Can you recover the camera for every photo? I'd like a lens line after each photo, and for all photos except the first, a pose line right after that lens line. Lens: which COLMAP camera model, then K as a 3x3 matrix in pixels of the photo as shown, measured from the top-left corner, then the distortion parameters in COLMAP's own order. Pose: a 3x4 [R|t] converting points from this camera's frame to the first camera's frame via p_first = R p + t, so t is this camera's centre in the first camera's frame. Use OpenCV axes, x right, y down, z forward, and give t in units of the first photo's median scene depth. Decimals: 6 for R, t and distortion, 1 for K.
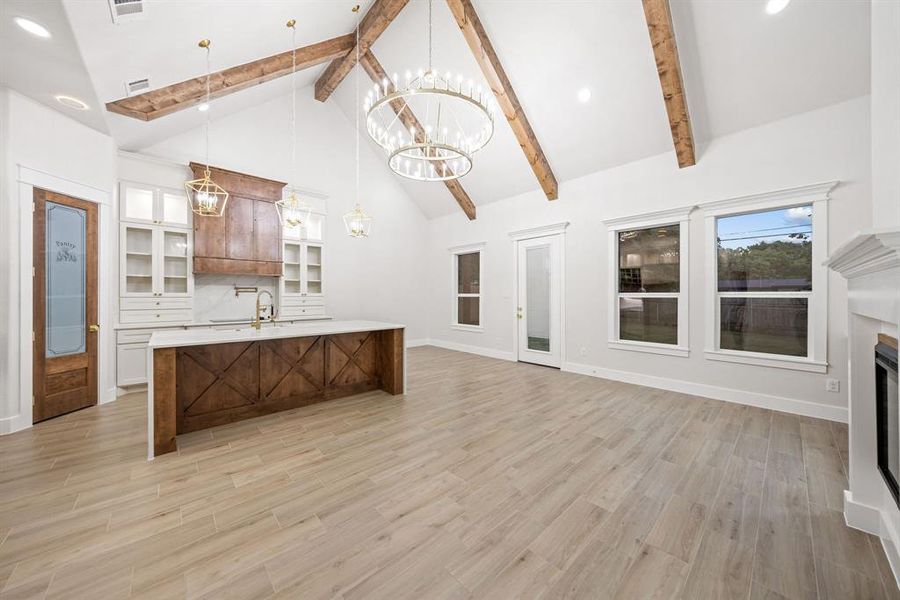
lens RADIAL K [[309.6, 0, 450.0], [0, 309.6, 300.0], [0, 0, 1]] dist [-0.009162, -0.000239]
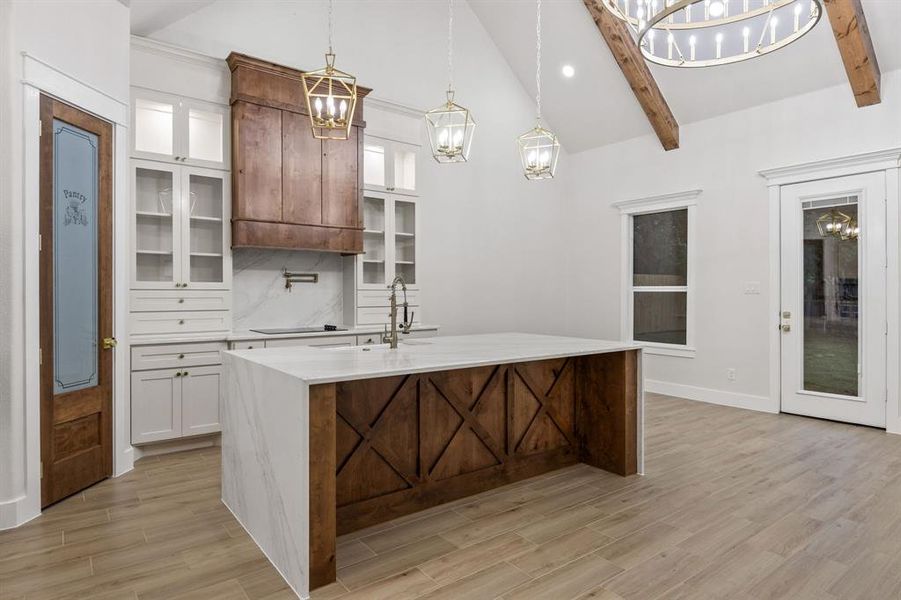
lens RADIAL K [[519.9, 0, 450.5], [0, 519.9, 300.0], [0, 0, 1]] dist [0.017413, -0.024163]
pose [[0.995037, 0.003509, -0.099448, -0.409444], [-0.003306, 0.999992, 0.002204, 0.007135], [0.099454, -0.001864, 0.995040, 0.090367]]
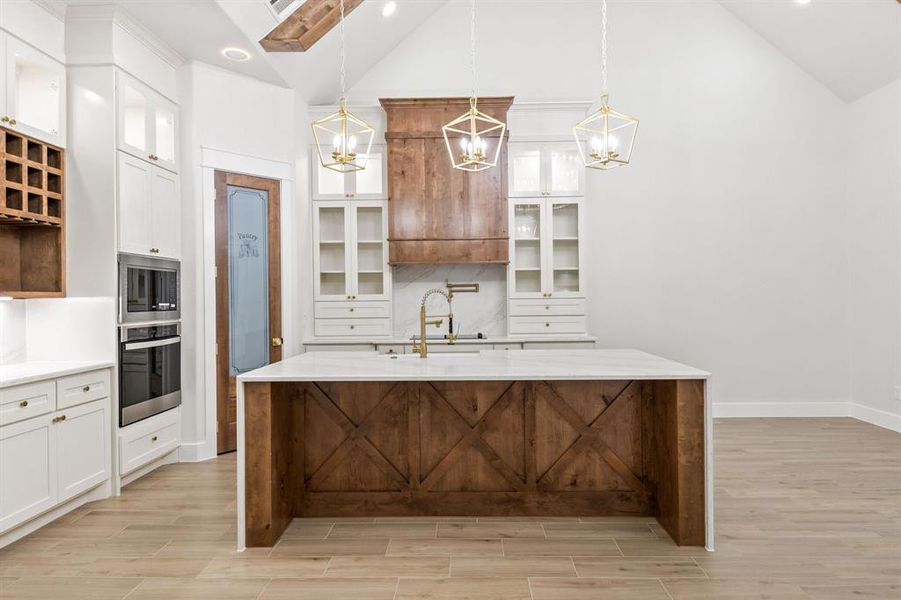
lens RADIAL K [[540.3, 0, 450.5], [0, 540.3, 300.0], [0, 0, 1]] dist [0.006896, 0.000262]
pose [[0.718892, -0.004330, -0.695108, 0.099596], [0.001270, 0.999987, -0.004916, -0.006108], [0.695120, 0.002651, 0.718889, 0.303248]]
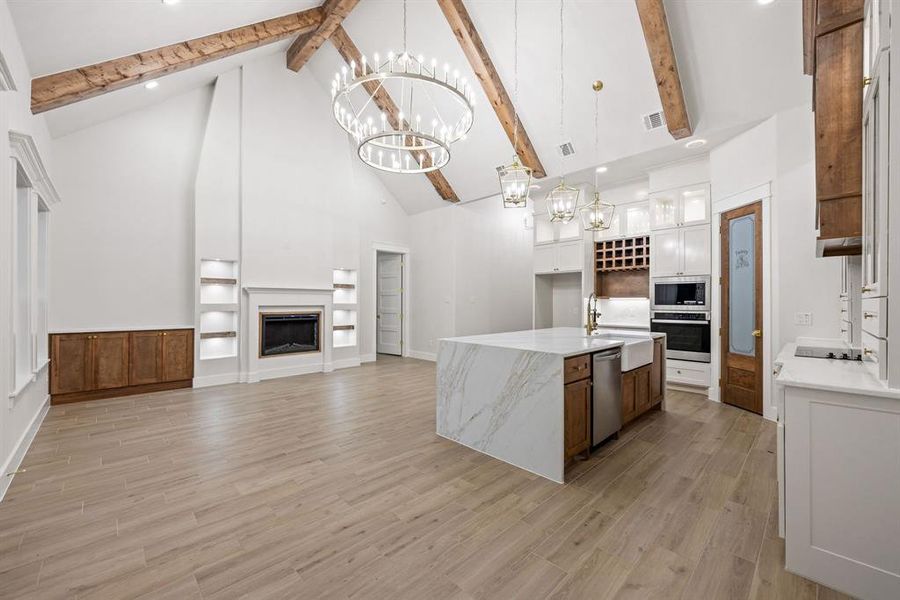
lens RADIAL K [[360.5, 0, 450.0], [0, 360.5, 300.0], [0, 0, 1]] dist [0.000807, 0.000025]
pose [[-0.999698, -0.000179, -0.024565, -0.165337], [-0.000346, 0.999977, 0.006805, -0.017357], [0.024563, 0.006812, -0.999675, 1.982179]]
